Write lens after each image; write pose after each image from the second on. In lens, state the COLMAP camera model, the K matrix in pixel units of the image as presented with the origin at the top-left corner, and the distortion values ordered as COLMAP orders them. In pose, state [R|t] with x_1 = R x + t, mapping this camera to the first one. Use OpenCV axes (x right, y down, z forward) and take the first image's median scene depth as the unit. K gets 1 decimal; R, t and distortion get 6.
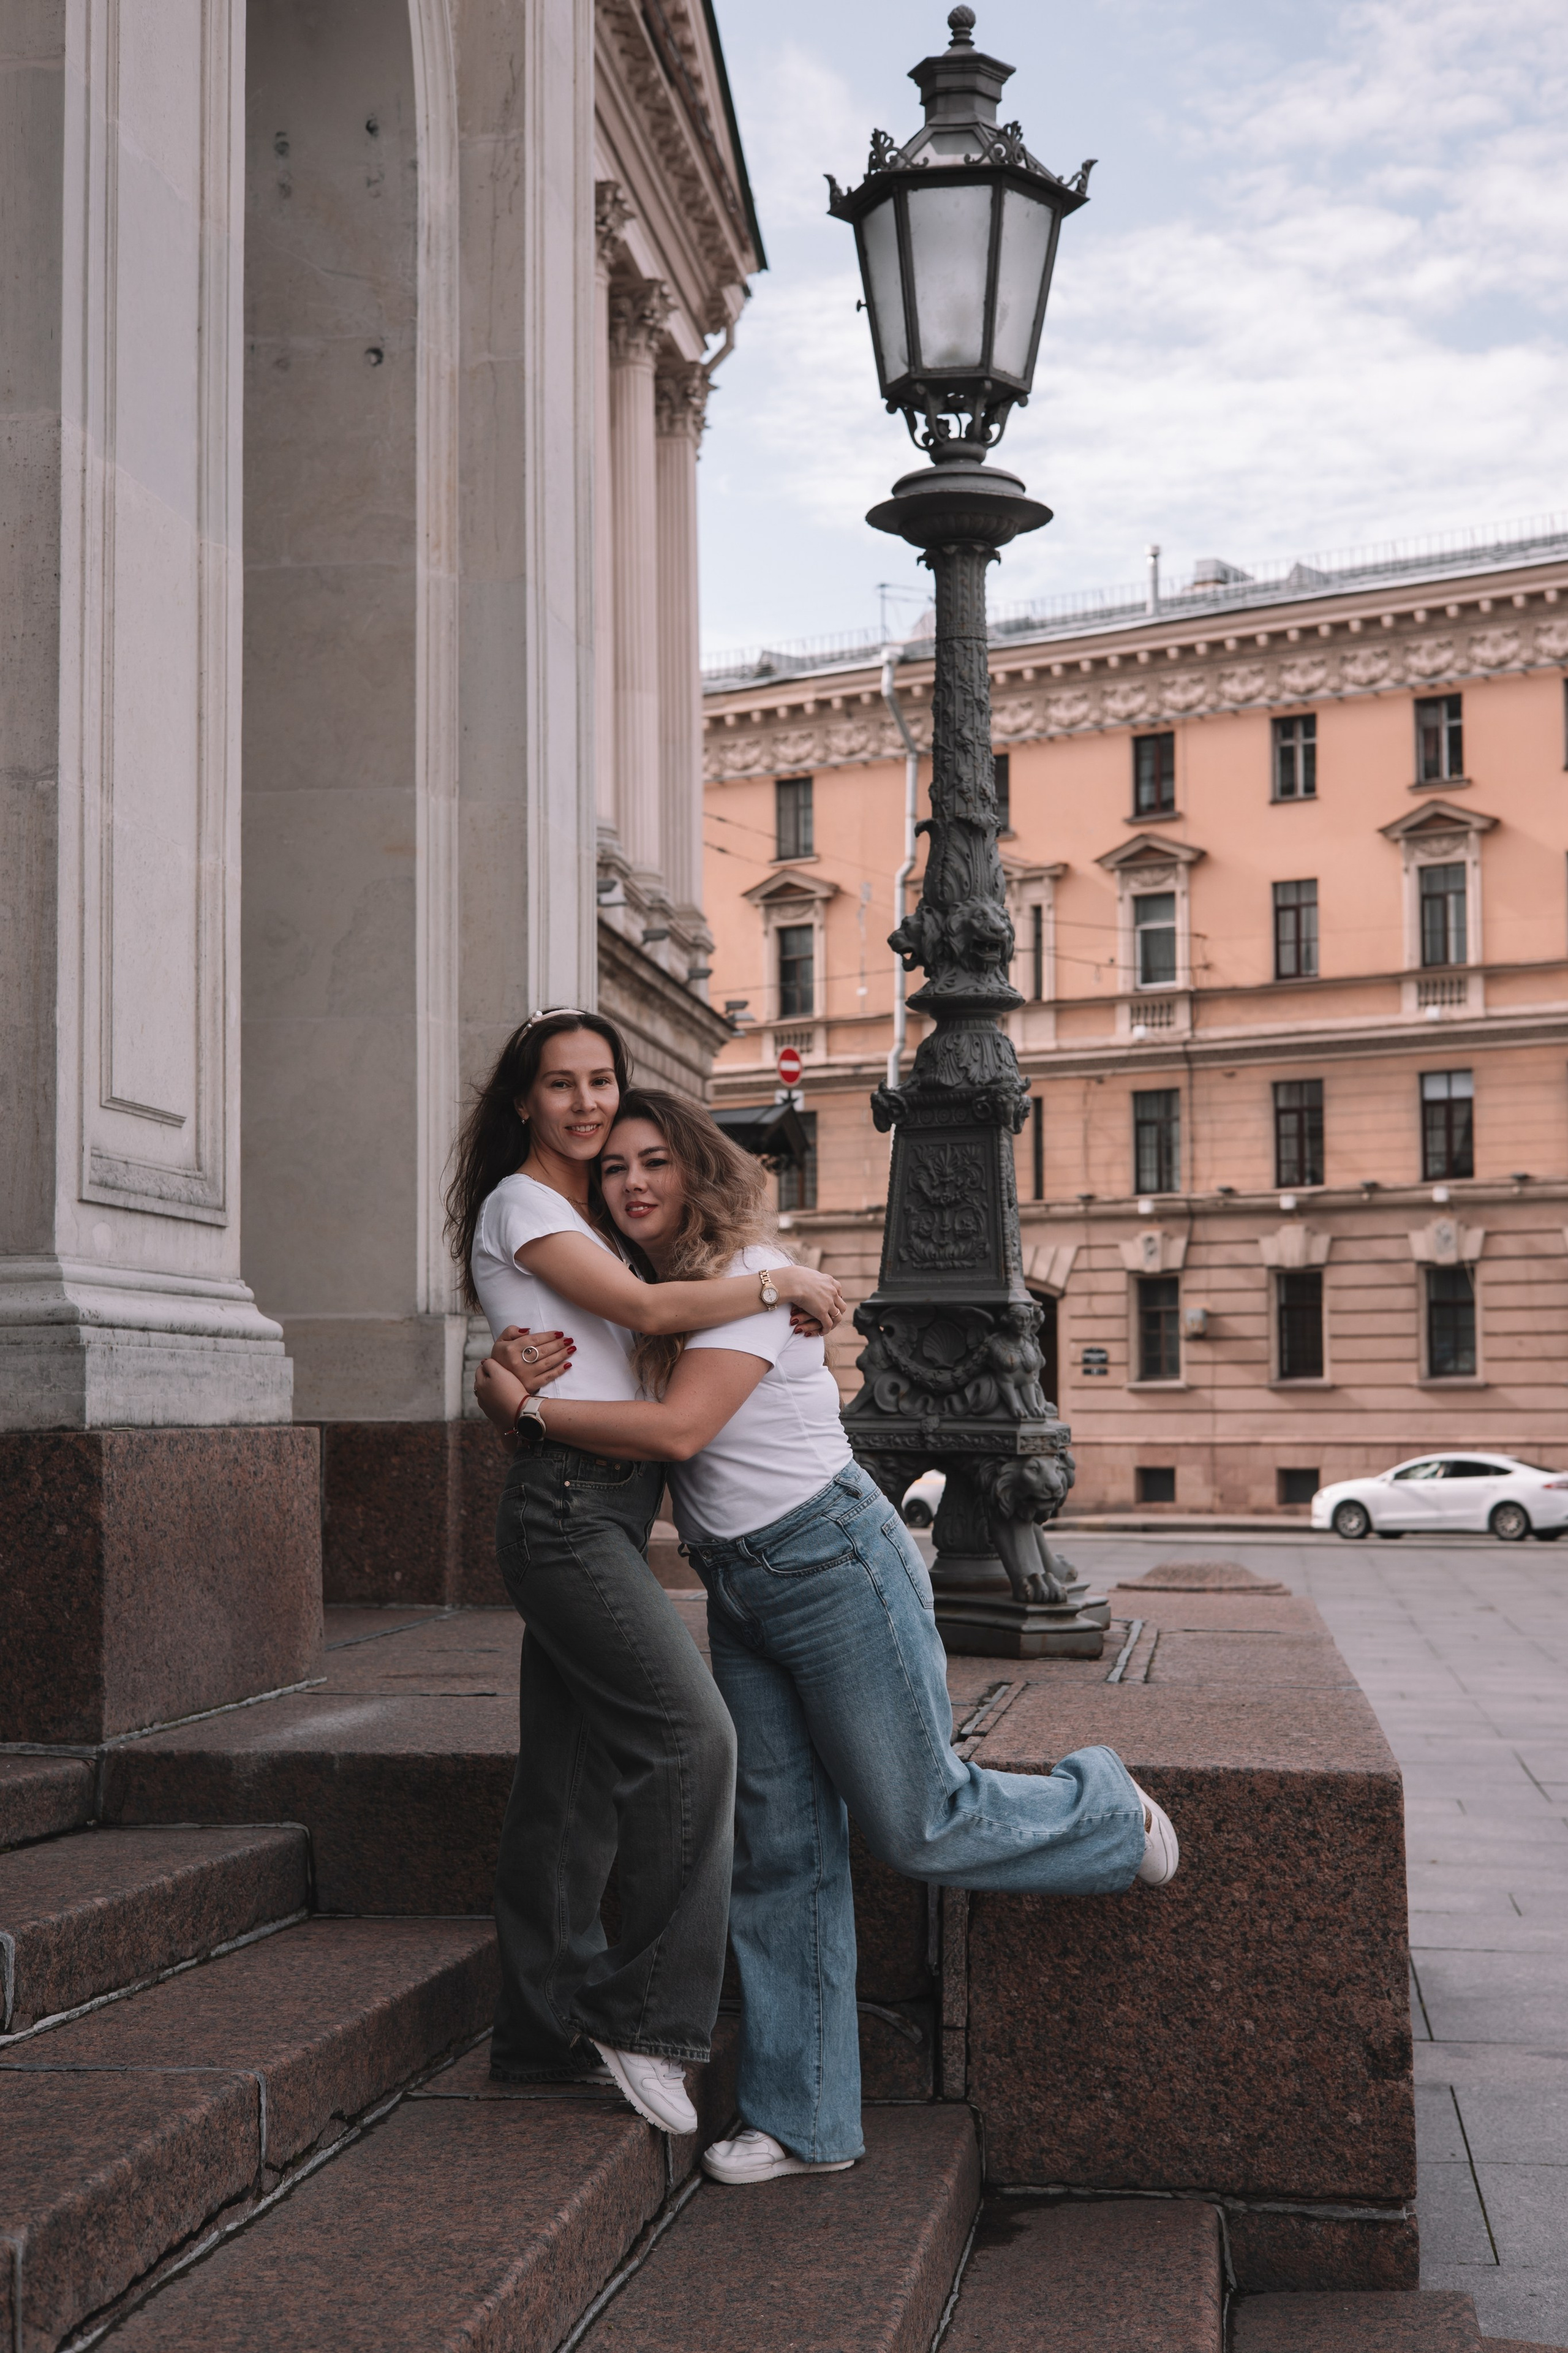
lens RADIAL K [[3471.9, 0, 732.1], [0, 3471.9, 1133.6], [0, 0, 1]] dist [0.050725, -0.258129]
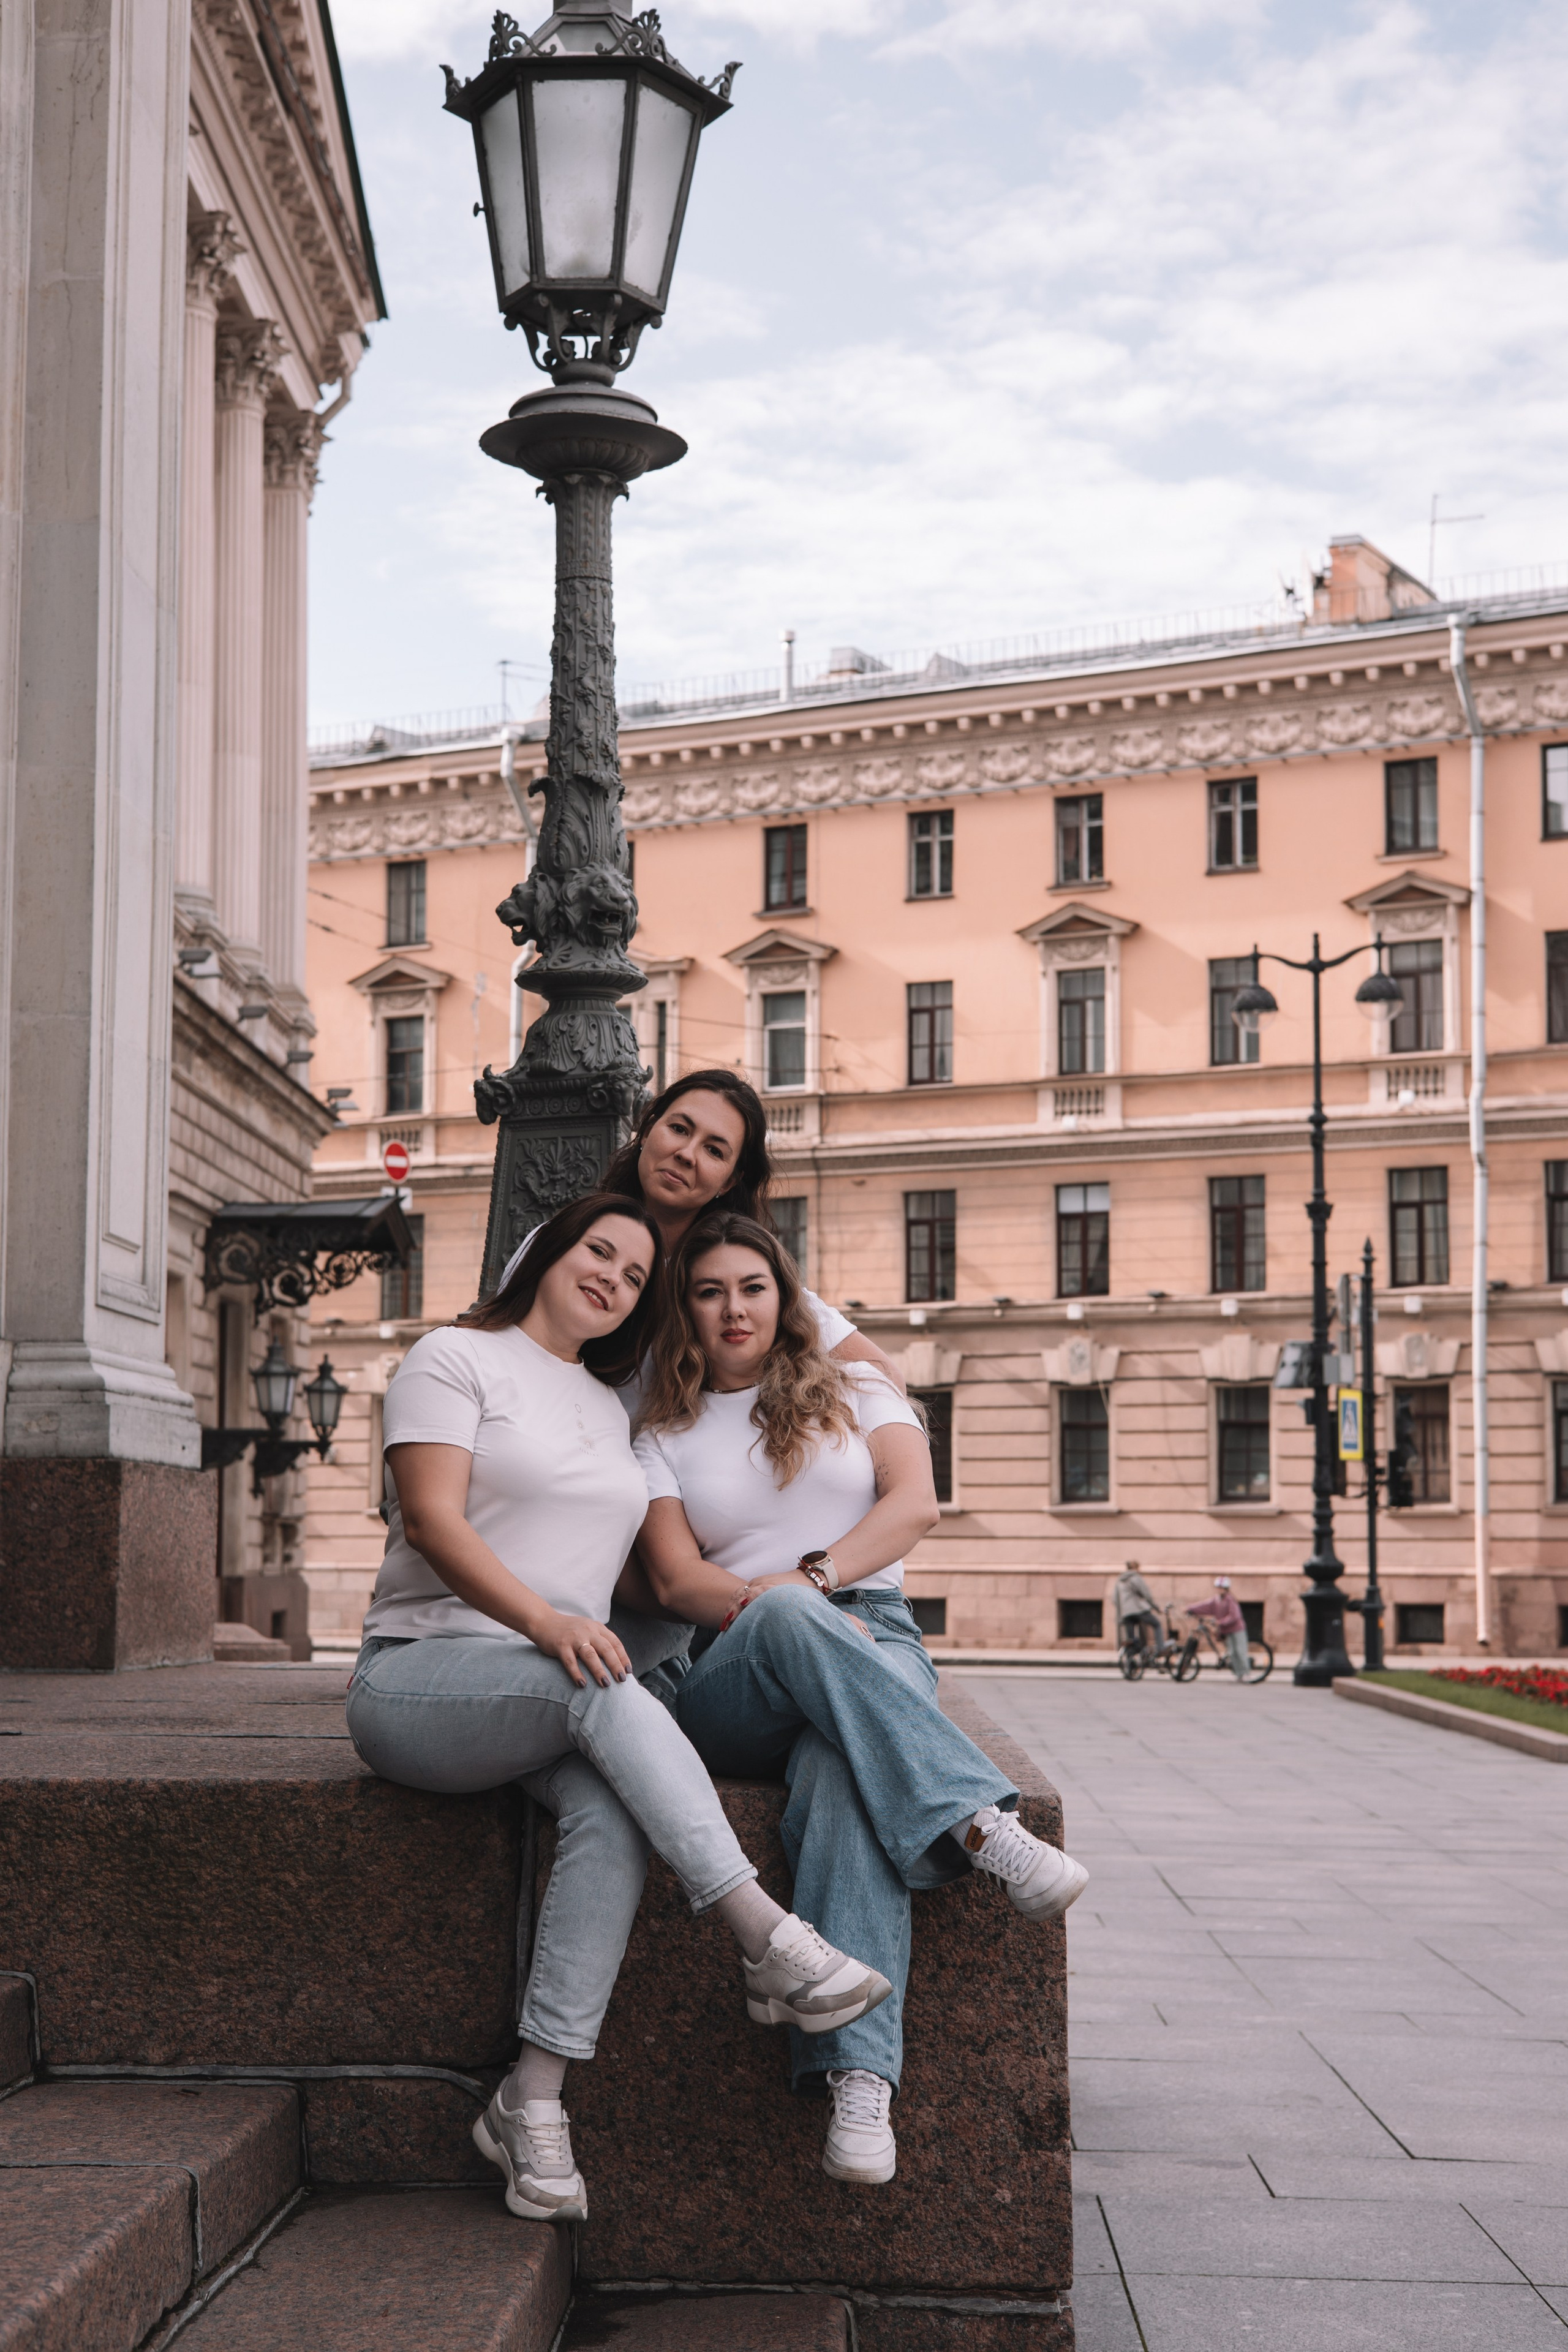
lens RADIAL K [[3632.6, 0, 757.2], [0, 3632.6, 1136.7], [0, 0, 1]] dist [0.053623, -0.252619]
pose [[0.993240, 0.020257, 0.114297, 0.005132], [-0.016126, 0.999187, -0.036954, 0.032000], [-0.114952, 0.034861, 0.992759, 0.057181]]
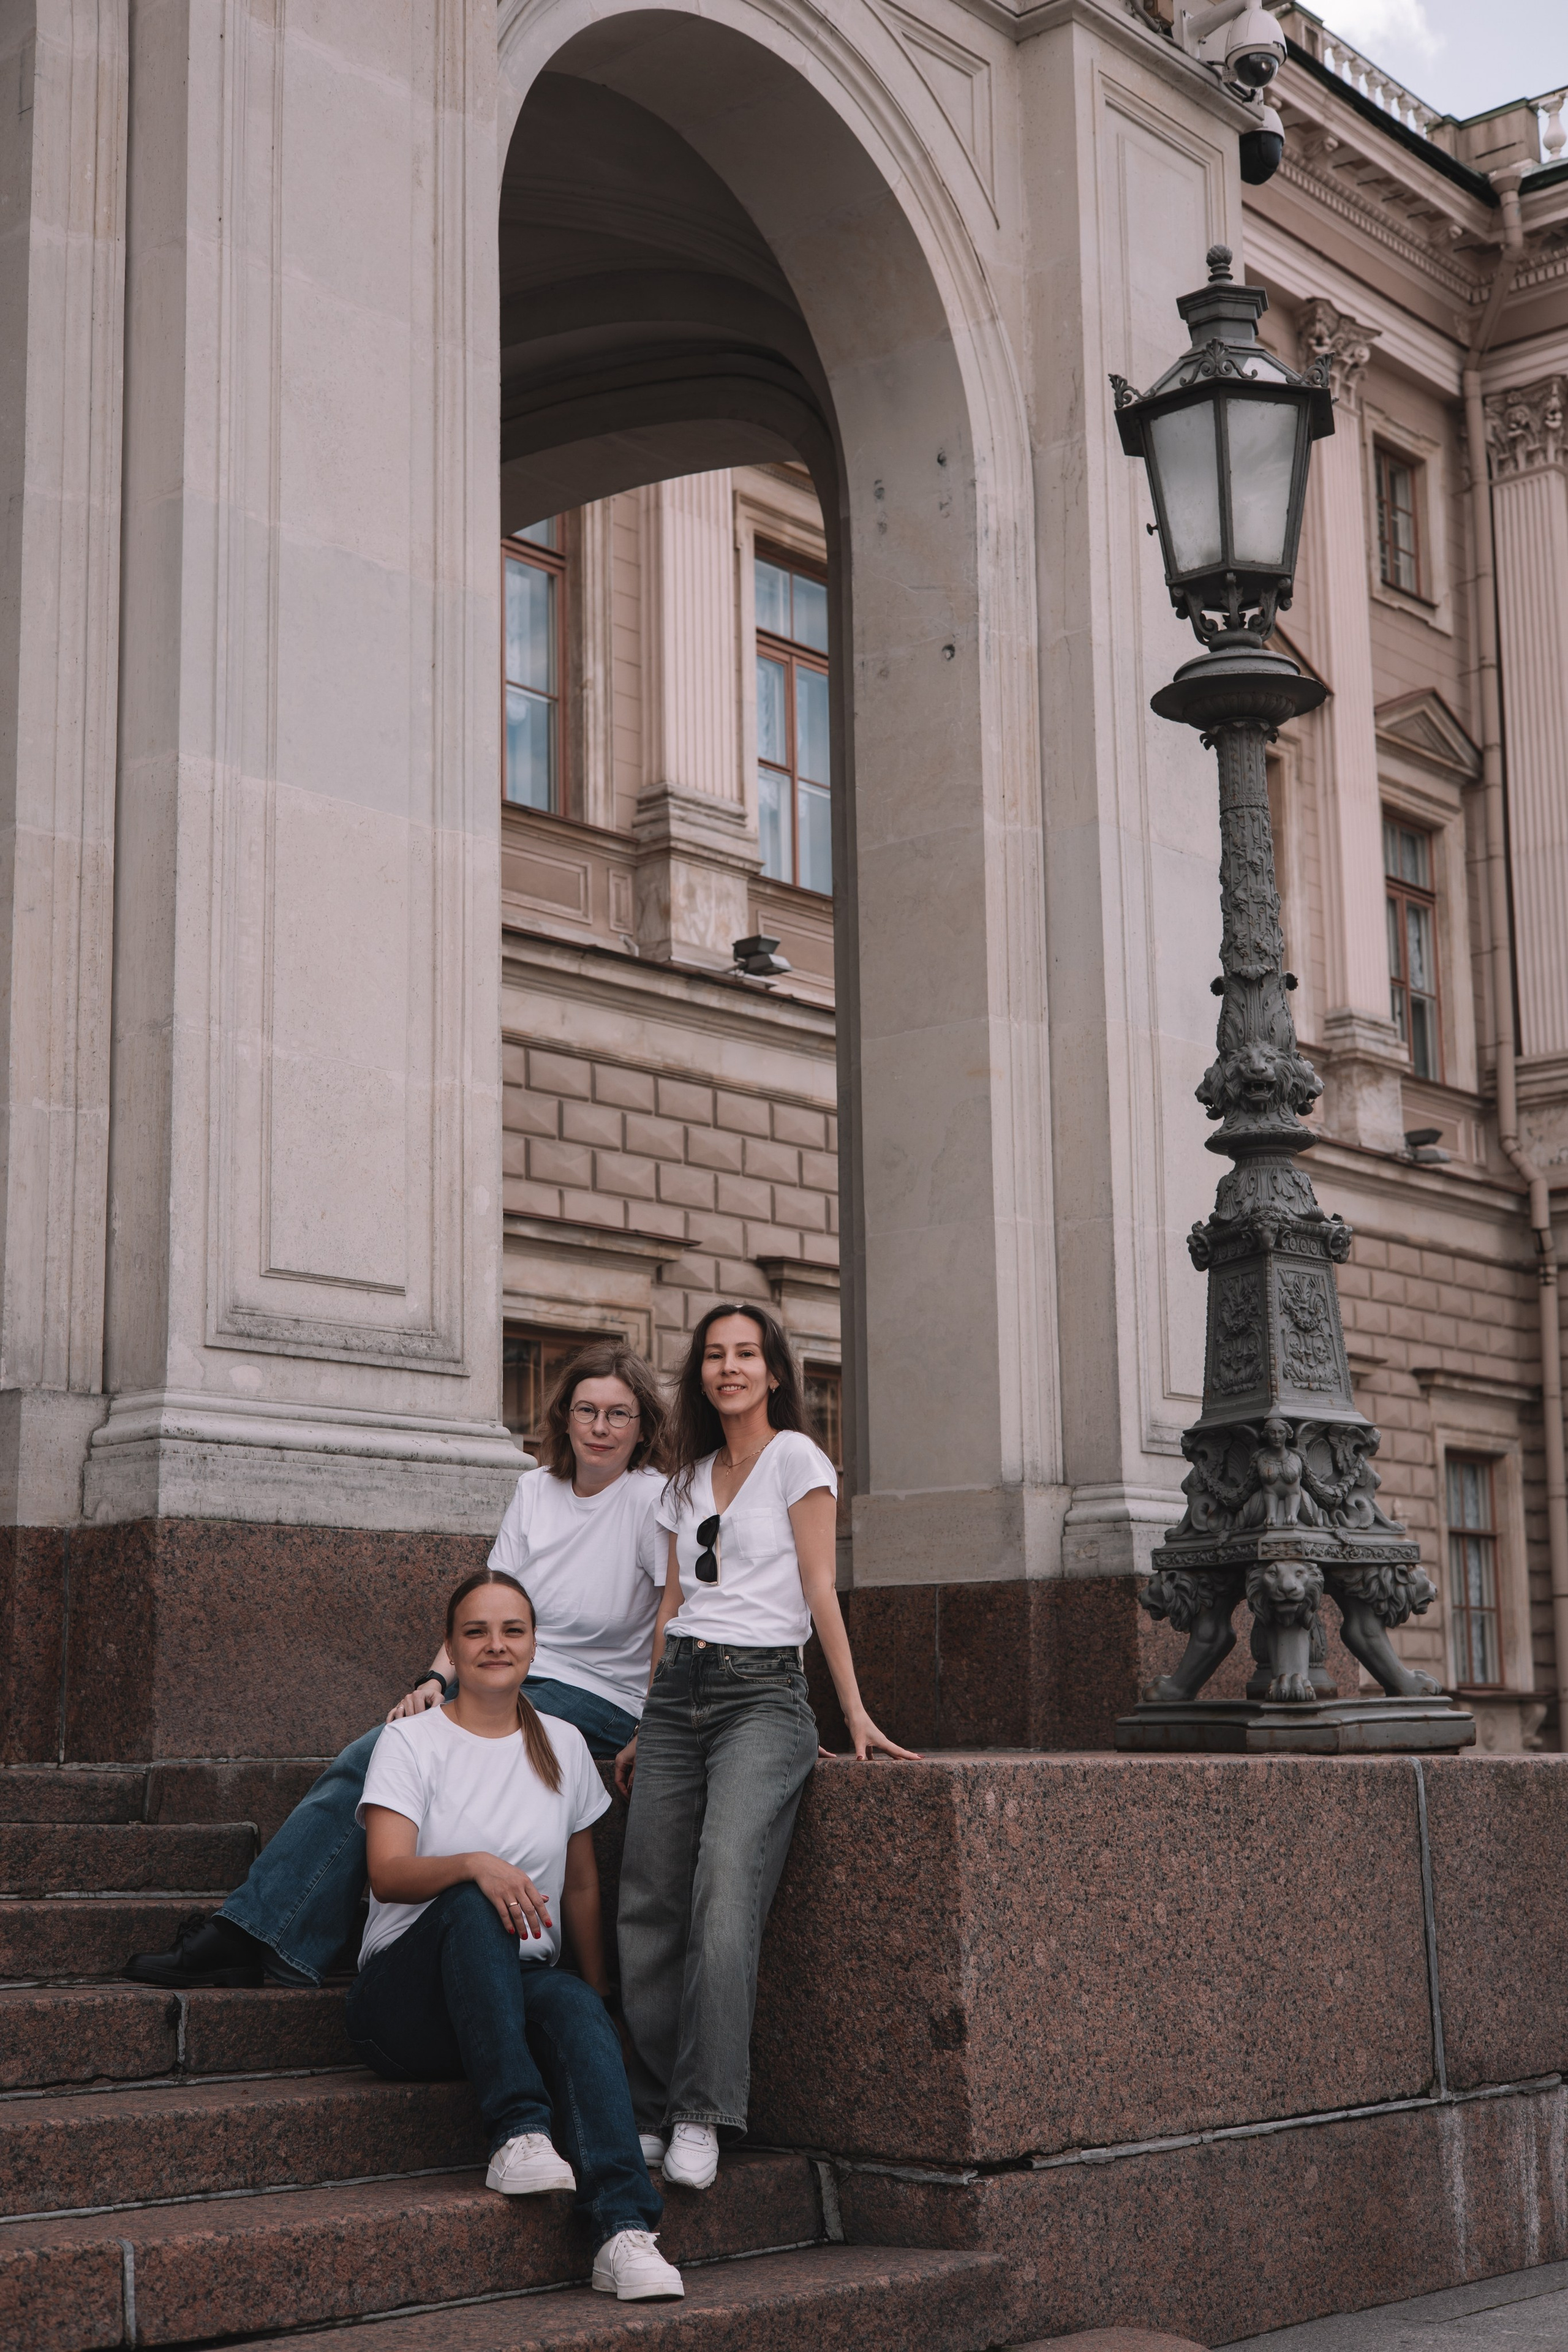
lens RADIAL K [[3432.6, 0, 728.9], [0, 3432.6, 1103.7], [0, 0, 1]] dist [0.042521, -0.187247]
pose [[0.829360, -0.114175, -0.546924, 0.449602], [0.050507, 0.990210, -0.130126, 0.069896], [0.556427, 0.080298, 0.827007, 0.033599]]
